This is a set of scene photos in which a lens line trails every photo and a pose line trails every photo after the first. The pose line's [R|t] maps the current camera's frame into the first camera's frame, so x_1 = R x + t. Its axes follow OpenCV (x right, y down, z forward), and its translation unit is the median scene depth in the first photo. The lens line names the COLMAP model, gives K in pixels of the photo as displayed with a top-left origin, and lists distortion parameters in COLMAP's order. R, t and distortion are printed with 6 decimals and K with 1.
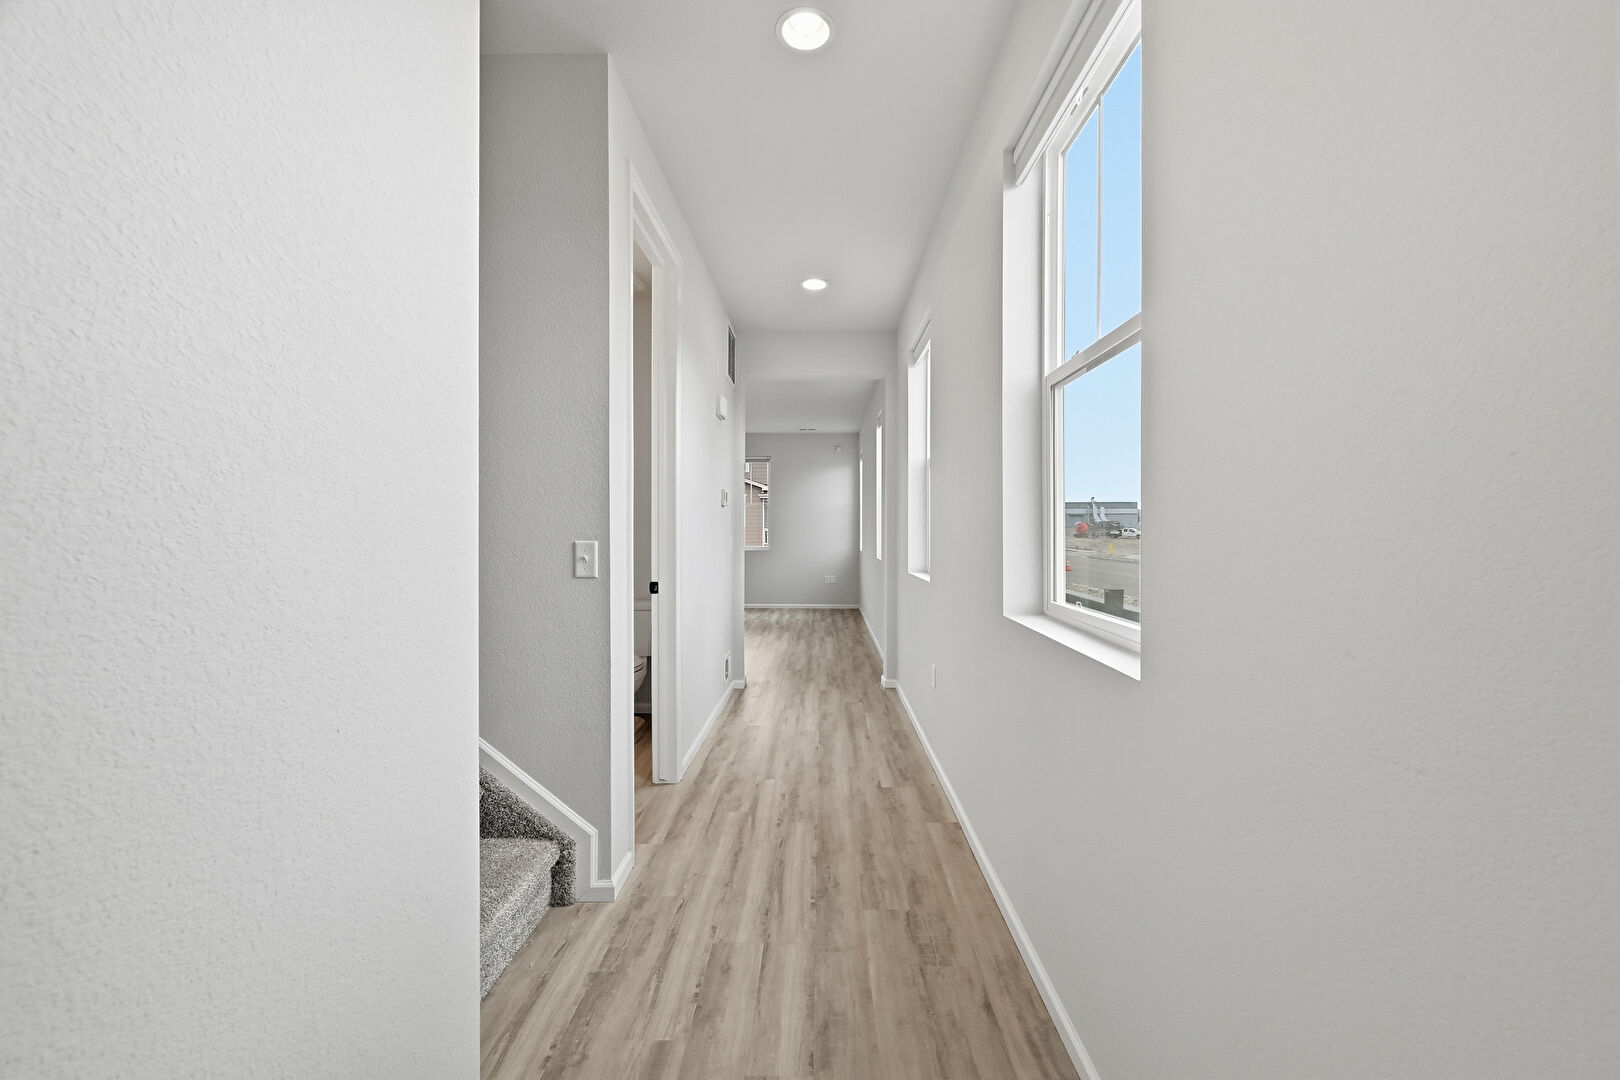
lens RADIAL K [[646.5, 0, 816.3], [0, 646.5, 536.5], [0, 0, 1]] dist [-0.000710, -0.000155]
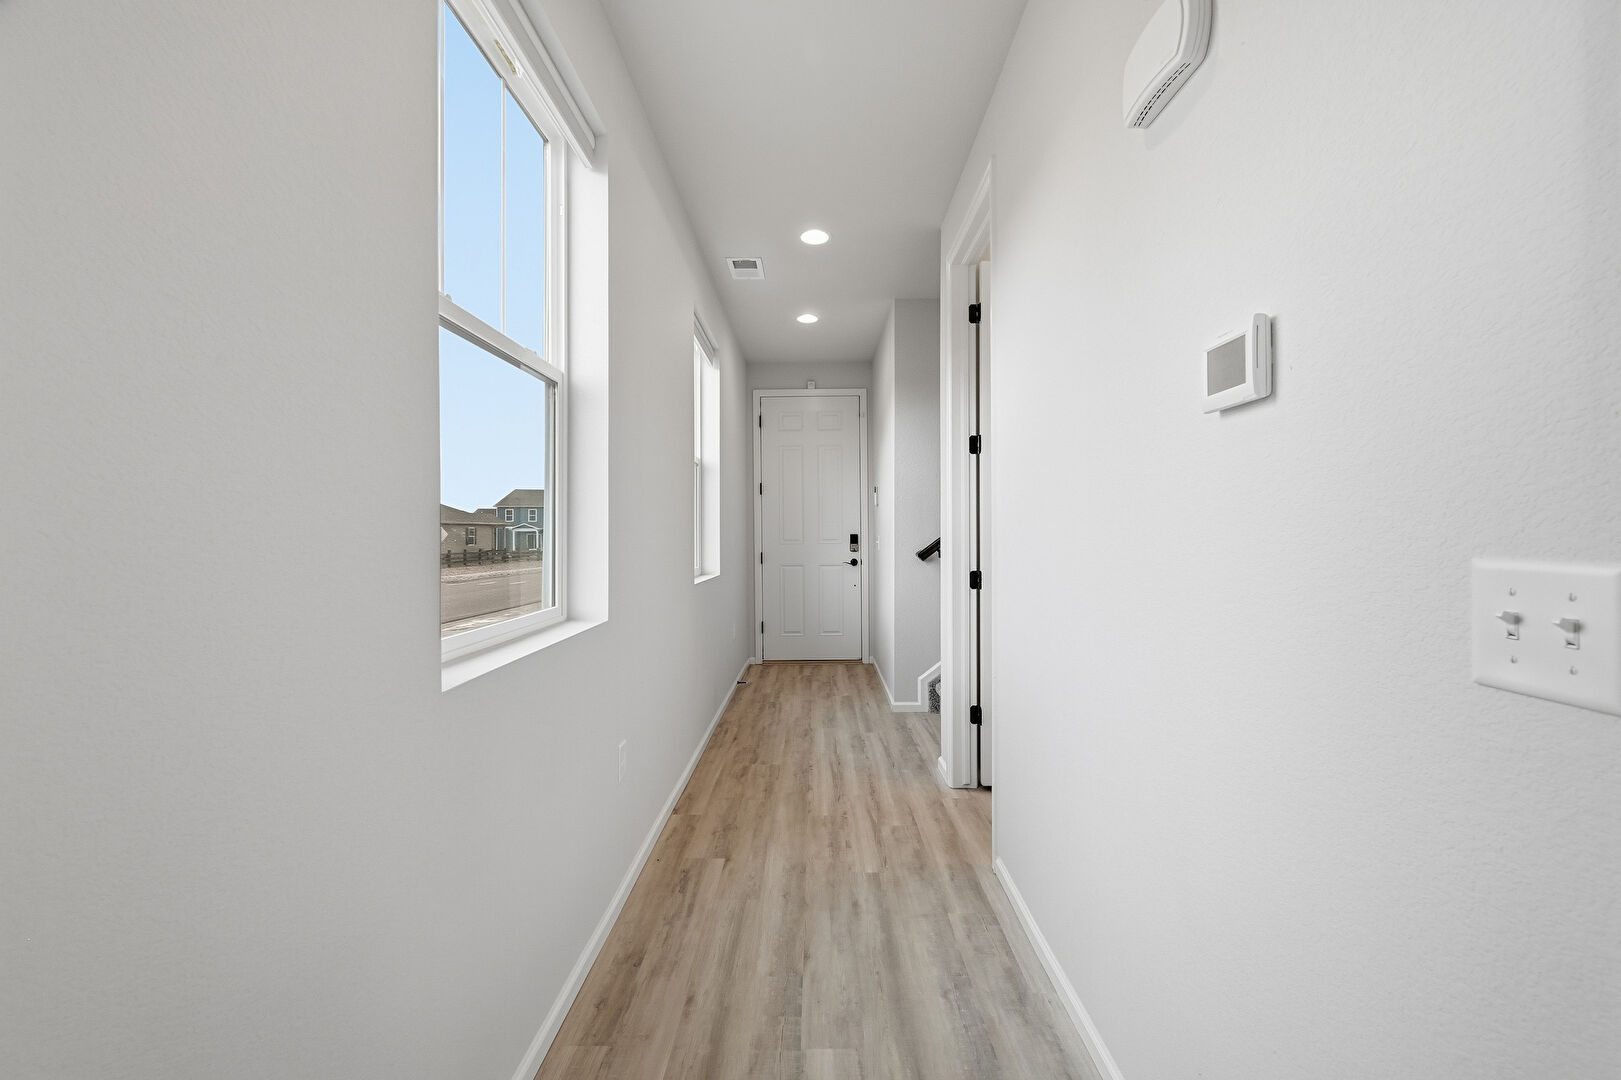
lens RADIAL K [[646.9, 0, 816.8], [0, 646.9, 536.5], [0, 0, 1]] dist [-0.000710, -0.000155]
pose [[-0.999952, 0.004226, -0.008797, -0.005315], [0.004147, 0.999951, 0.009001, -0.010159], [0.008835, 0.008964, -0.999921, 2.027358]]
